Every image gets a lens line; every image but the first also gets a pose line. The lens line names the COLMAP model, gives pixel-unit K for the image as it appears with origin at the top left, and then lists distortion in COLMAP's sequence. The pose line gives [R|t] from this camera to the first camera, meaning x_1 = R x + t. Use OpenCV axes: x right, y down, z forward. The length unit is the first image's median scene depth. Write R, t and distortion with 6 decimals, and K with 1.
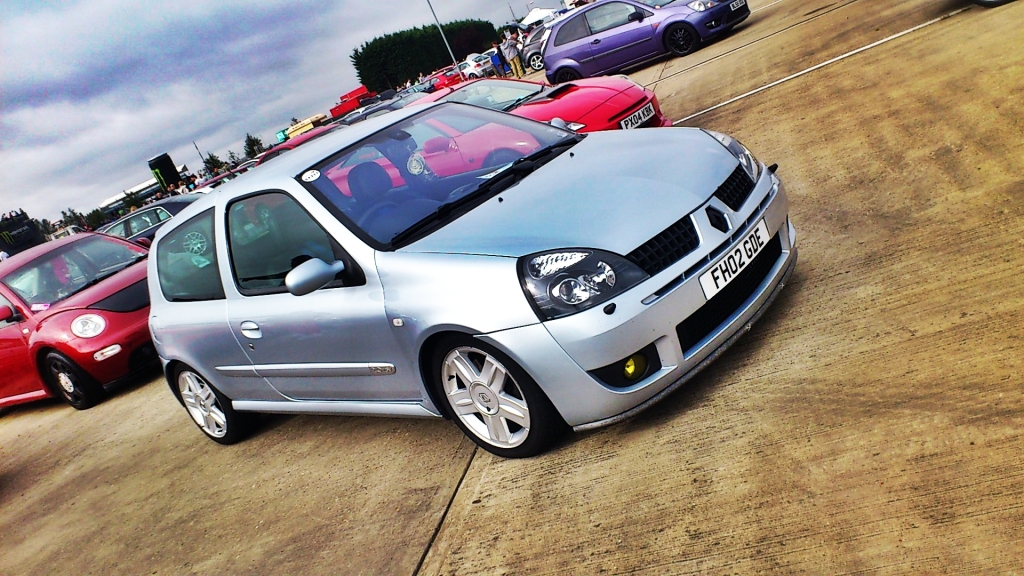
lens RADIAL K [[896.4, 0, 512.0], [0, 896.4, 288.0], [0, 0, 1]] dist [0.003336, -0.010599]
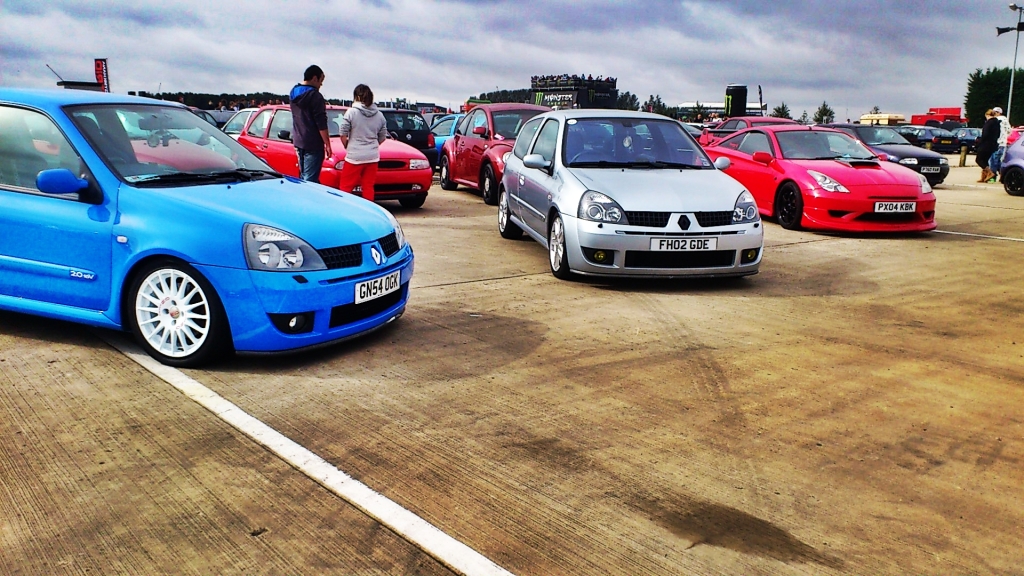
lens RADIAL K [[896.4, 0, 512.0], [0, 896.4, 288.0], [0, 0, 1]] dist [0.003336, -0.010599]
pose [[0.722072, 0.512951, -0.464212, 0.599751], [-0.489810, 0.852922, 0.180583, -0.078300], [0.488567, 0.096982, 0.867120, -0.576786]]
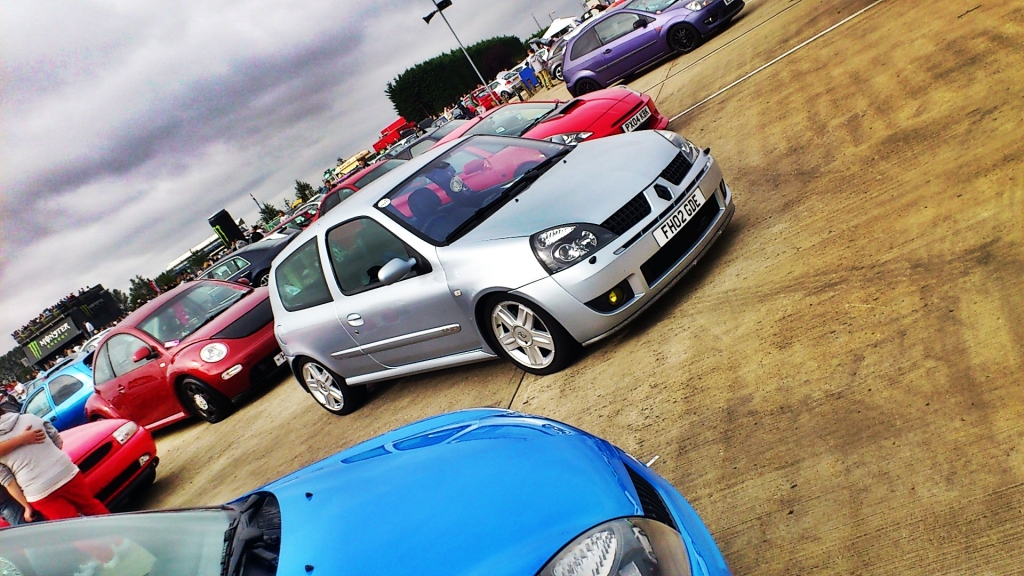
lens RADIAL K [[896.4, 0, 512.0], [0, 896.4, 288.0], [0, 0, 1]] dist [0.003336, -0.010599]
pose [[0.988701, -0.134110, -0.066970, 0.038964], [0.133291, 0.990938, -0.016571, 0.043398], [0.068586, 0.007458, 0.997617, -0.297371]]
